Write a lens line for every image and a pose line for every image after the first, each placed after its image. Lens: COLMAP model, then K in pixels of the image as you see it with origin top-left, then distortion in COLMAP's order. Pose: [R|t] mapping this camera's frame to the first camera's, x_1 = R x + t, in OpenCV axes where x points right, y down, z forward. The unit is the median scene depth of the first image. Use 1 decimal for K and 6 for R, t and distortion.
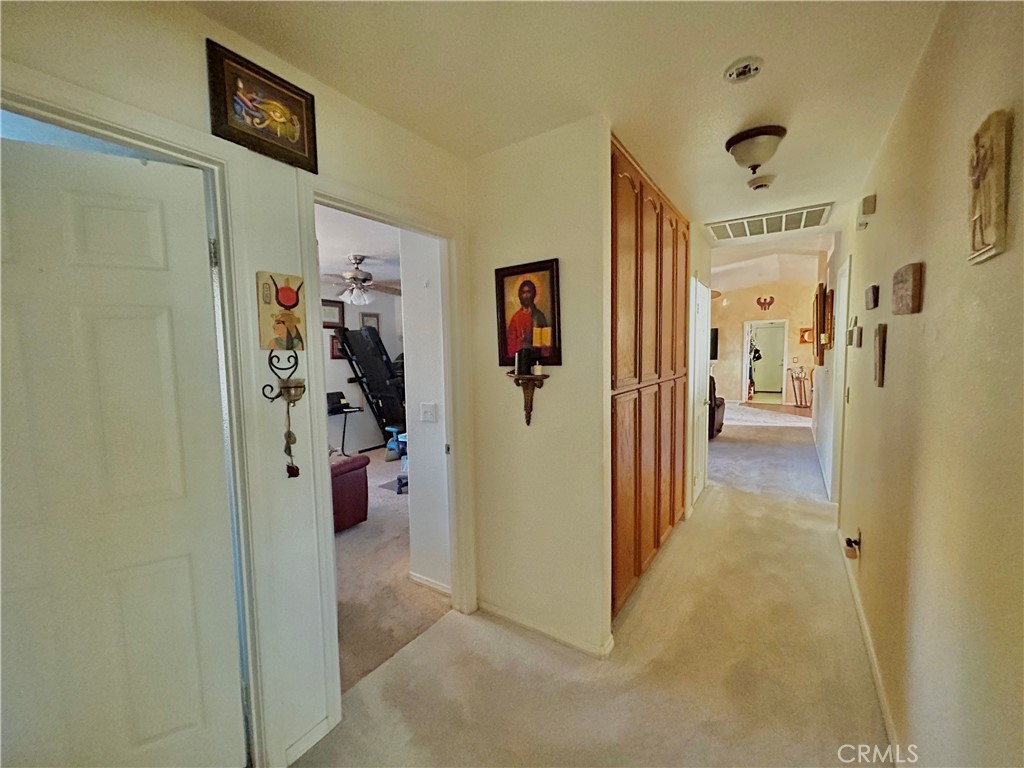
lens RADIAL K [[412.0, 0, 509.5], [0, 412.0, 383.2], [0, 0, 1]] dist [0.000917, 0.000031]
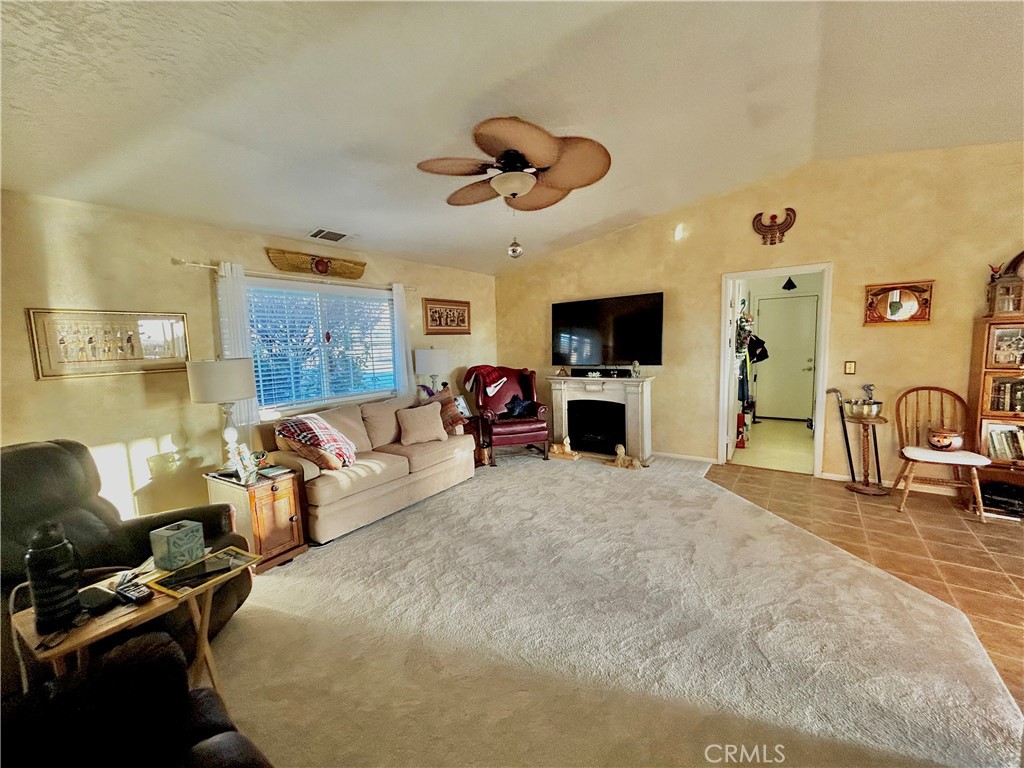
lens RADIAL K [[412.0, 0, 515.3], [0, 412.0, 384.3], [0, 0, 1]] dist [0.000917, 0.000031]
pose [[0.999852, -0.008865, -0.014719, 0.364002], [0.009266, 0.999582, 0.027368, -0.051082], [0.014470, -0.027500, 0.999517, 0.575522]]
